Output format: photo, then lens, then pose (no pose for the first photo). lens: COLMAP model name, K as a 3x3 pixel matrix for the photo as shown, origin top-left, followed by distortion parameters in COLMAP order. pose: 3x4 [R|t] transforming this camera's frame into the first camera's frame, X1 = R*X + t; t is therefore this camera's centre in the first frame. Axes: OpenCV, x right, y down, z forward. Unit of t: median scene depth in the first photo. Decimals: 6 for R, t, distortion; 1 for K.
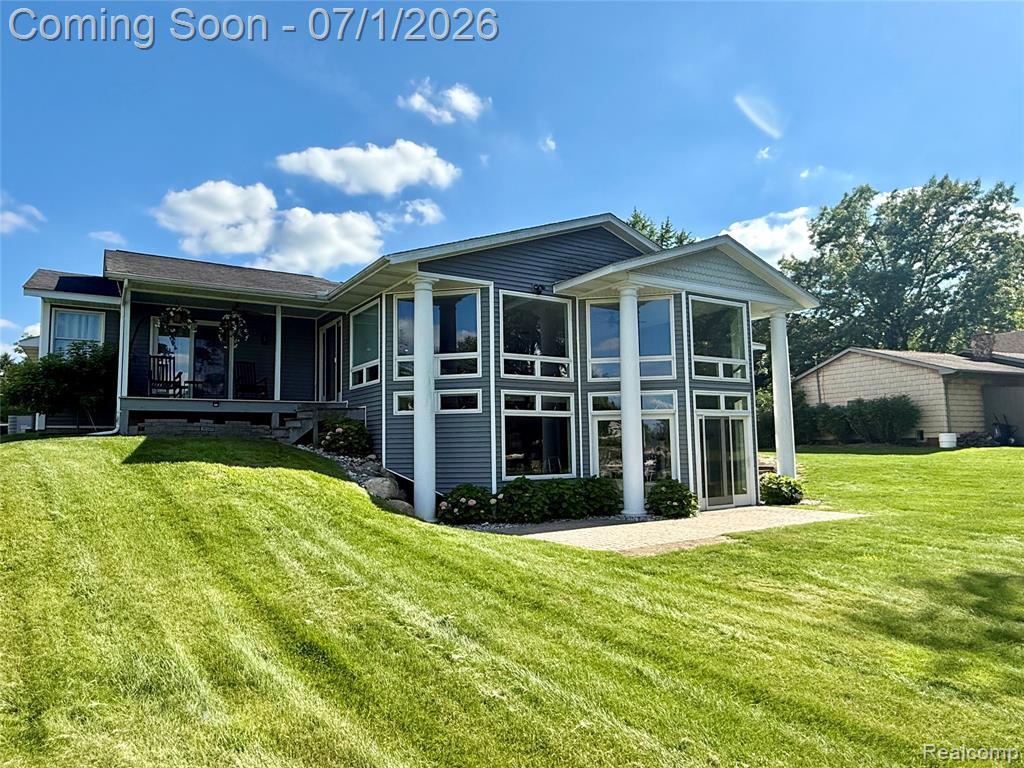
lens RADIAL K [[650.9, 0, 512.1], [0, 650.9, 371.3], [0, 0, 1]] dist [-0.003434, -0.000617]
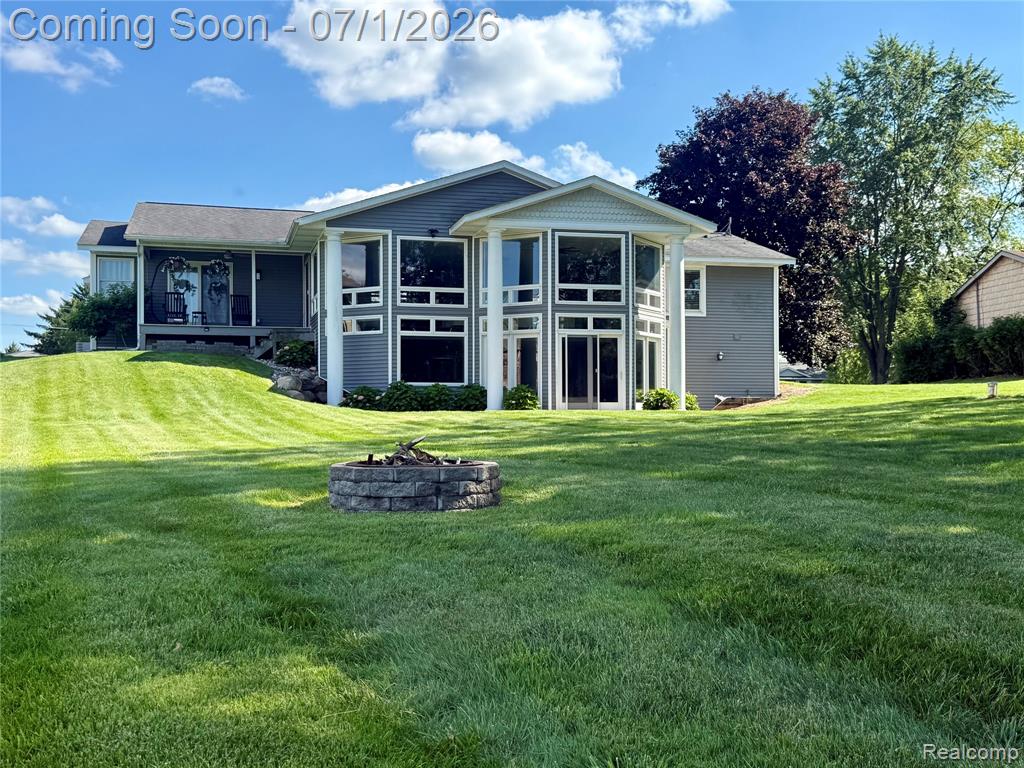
lens RADIAL K [[1126.8, 0, 512.0], [0, 1126.8, 384.0], [0, 0, 1]] dist [0.106263, -0.001457]
pose [[0.949769, 0.003333, -0.312934, 0.855468], [0.024149, 0.996181, 0.083905, -0.017264], [0.312018, -0.087247, 0.946062, -0.999800]]
